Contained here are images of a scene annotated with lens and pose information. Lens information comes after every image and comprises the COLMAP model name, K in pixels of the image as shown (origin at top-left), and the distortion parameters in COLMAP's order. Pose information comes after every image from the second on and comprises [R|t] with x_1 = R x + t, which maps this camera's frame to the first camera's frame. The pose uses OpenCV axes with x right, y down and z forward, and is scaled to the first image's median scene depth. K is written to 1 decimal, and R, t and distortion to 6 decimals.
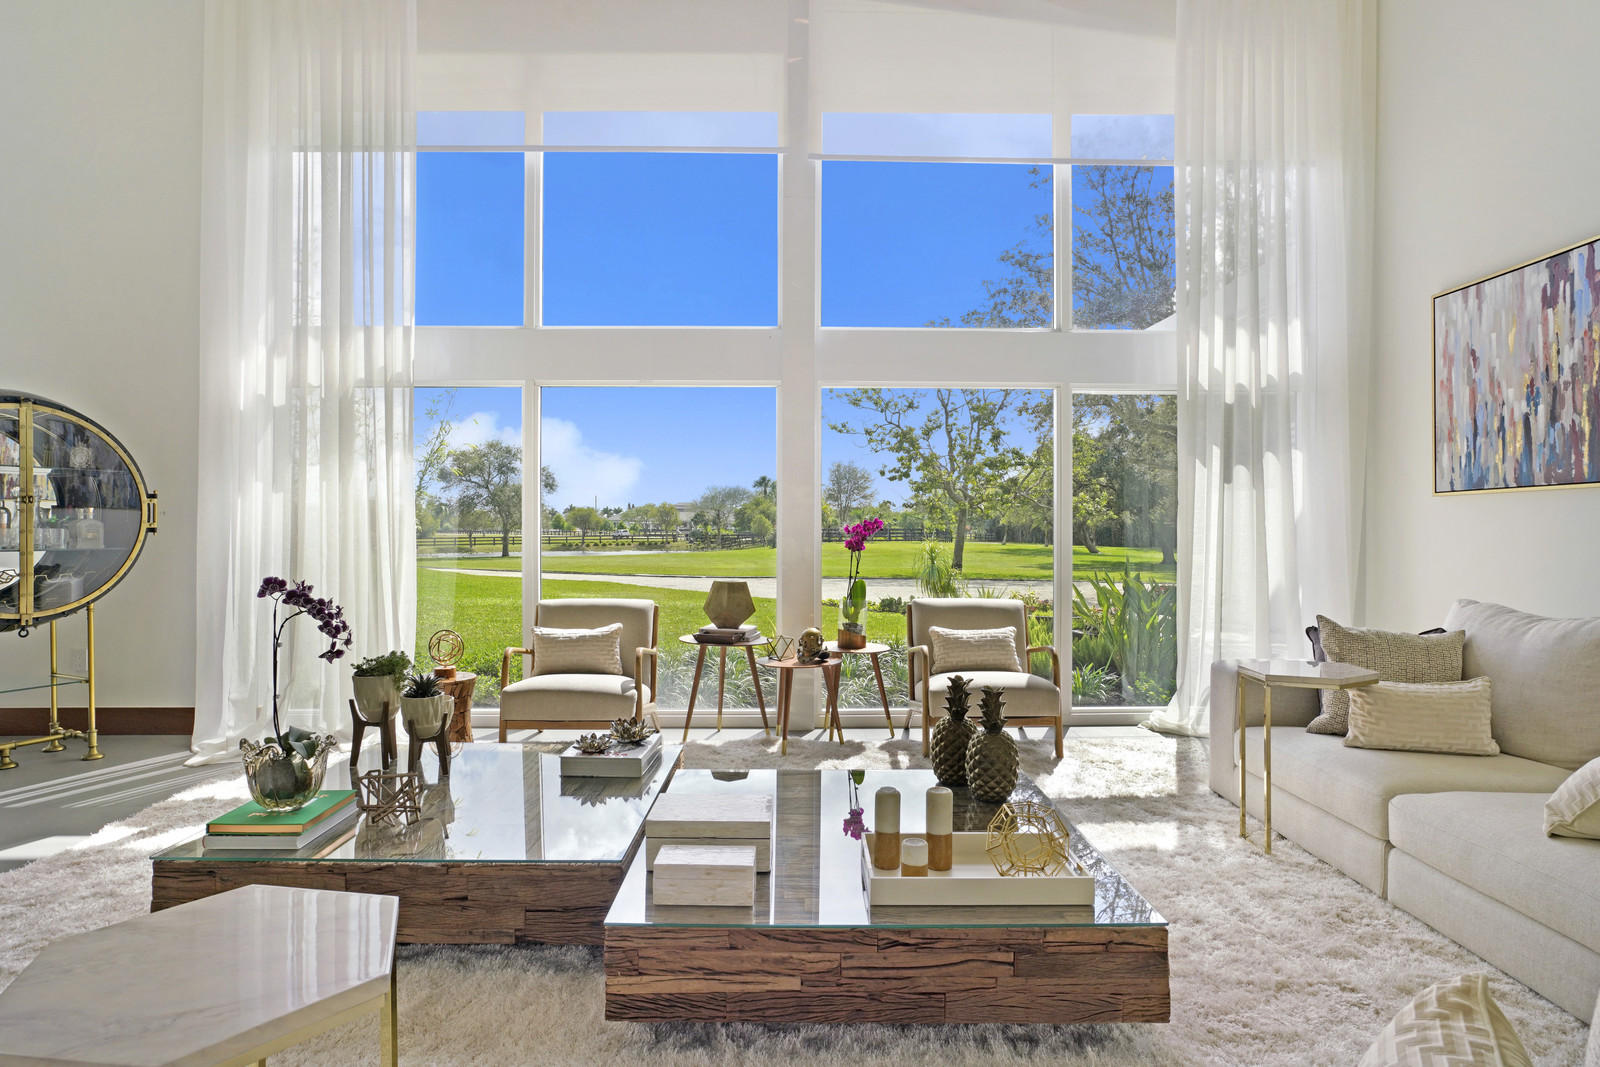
lens RADIAL K [[881.2, 0, 802.1], [0, 881.2, 537.9], [0, 0, 1]] dist [0.003709, 0.001441]
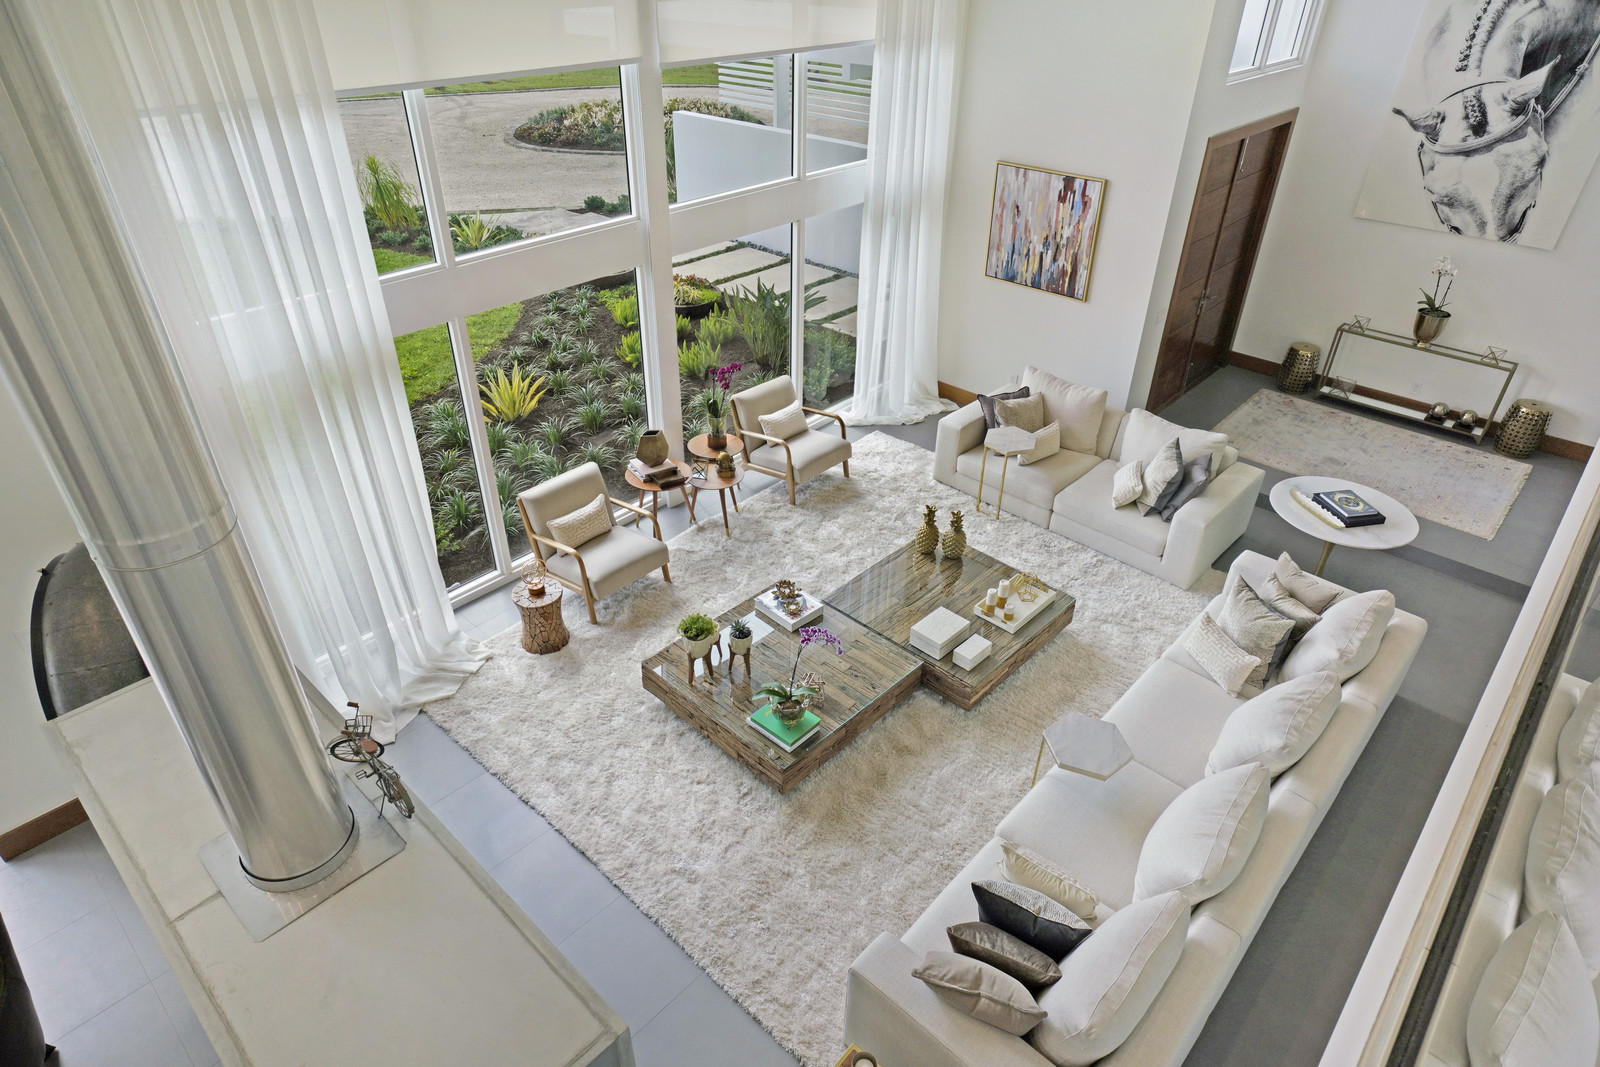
lens RADIAL K [[929.3, 0, 801.8], [0, 929.3, 530.0], [0, 0, 1]] dist [-0.003856, 0.000291]
pose [[0.697918, -0.397506, 0.595734, -0.990447], [-0.000516, 0.831546, 0.555456, -0.745235], [-0.716177, -0.387970, 0.580146, -0.052547]]
